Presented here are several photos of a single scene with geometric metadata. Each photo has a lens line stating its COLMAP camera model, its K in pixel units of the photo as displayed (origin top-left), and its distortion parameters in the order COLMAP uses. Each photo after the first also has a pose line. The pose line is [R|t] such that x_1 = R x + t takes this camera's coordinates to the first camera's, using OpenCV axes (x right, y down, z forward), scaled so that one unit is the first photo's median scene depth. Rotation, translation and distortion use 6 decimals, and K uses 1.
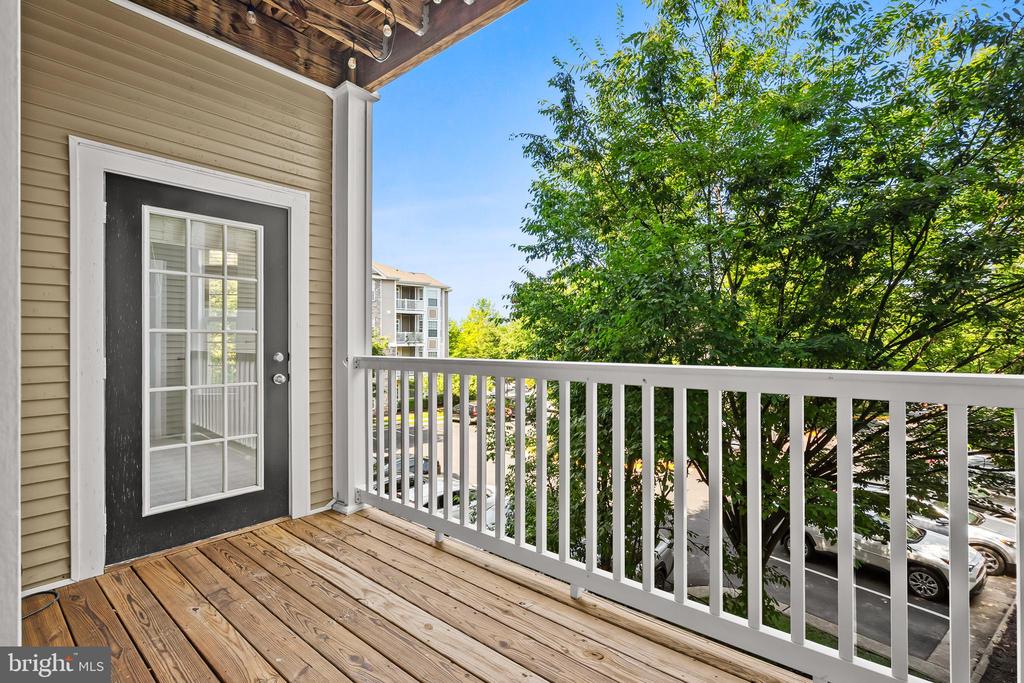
lens RADIAL K [[467.4, 0, 515.7], [0, 467.4, 340.0], [0, 0, 1]] dist [0.000838, 0.000916]
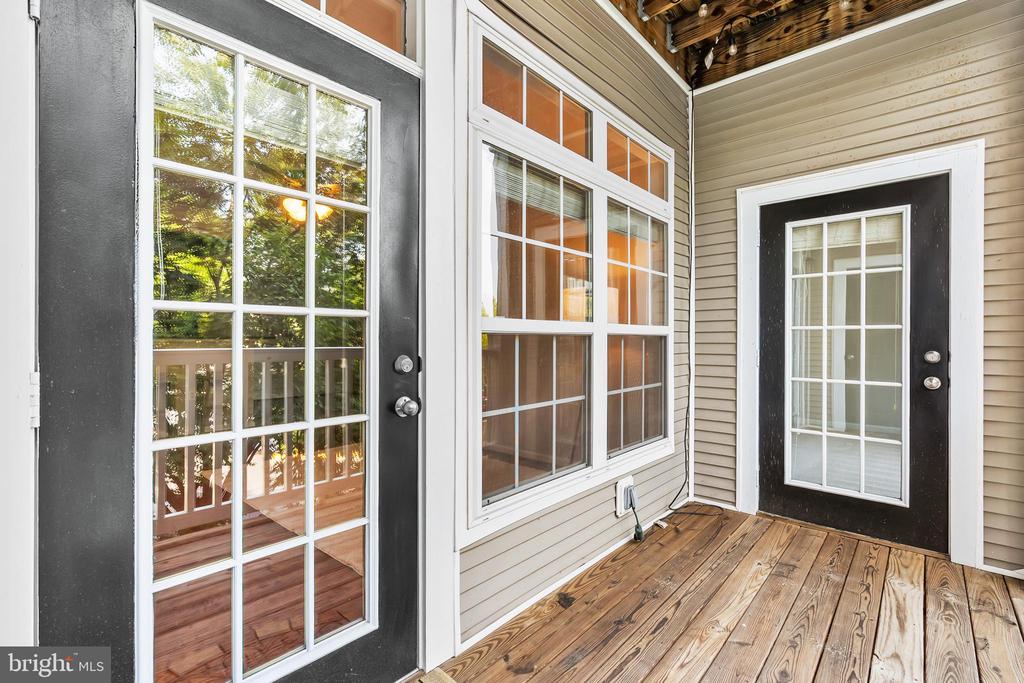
lens RADIAL K [[467.4, 0, 504.1], [0, 467.4, 341.0], [0, 0, 1]] dist [0.000838, 0.000916]
pose [[-0.046779, 0.005565, -0.998890, 0.399888], [-0.001998, 0.999982, 0.005665, 0.006372], [0.998903, 0.002261, -0.046768, 0.315696]]
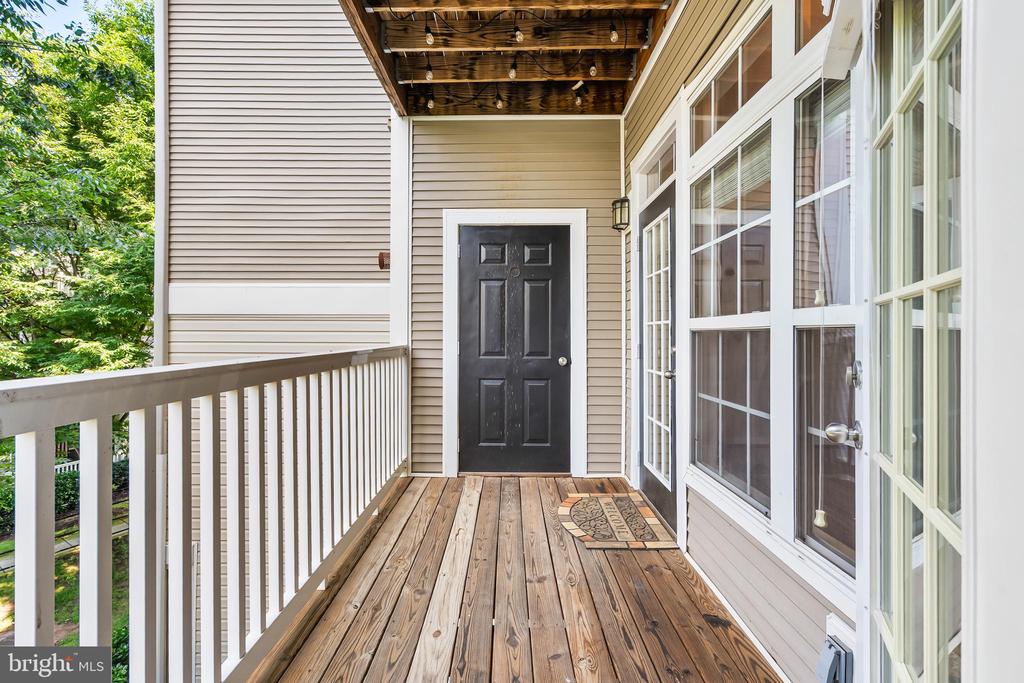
lens RADIAL K [[486.1, 0, 511.0], [0, 486.1, 340.1], [0, 0, 1]] dist [0.004021, 0.001434]
pose [[-0.635445, -0.002179, 0.772143, -0.749759], [-0.000780, 0.999997, 0.002180, 0.014874], [-0.772146, 0.000783, -0.635445, 1.090047]]
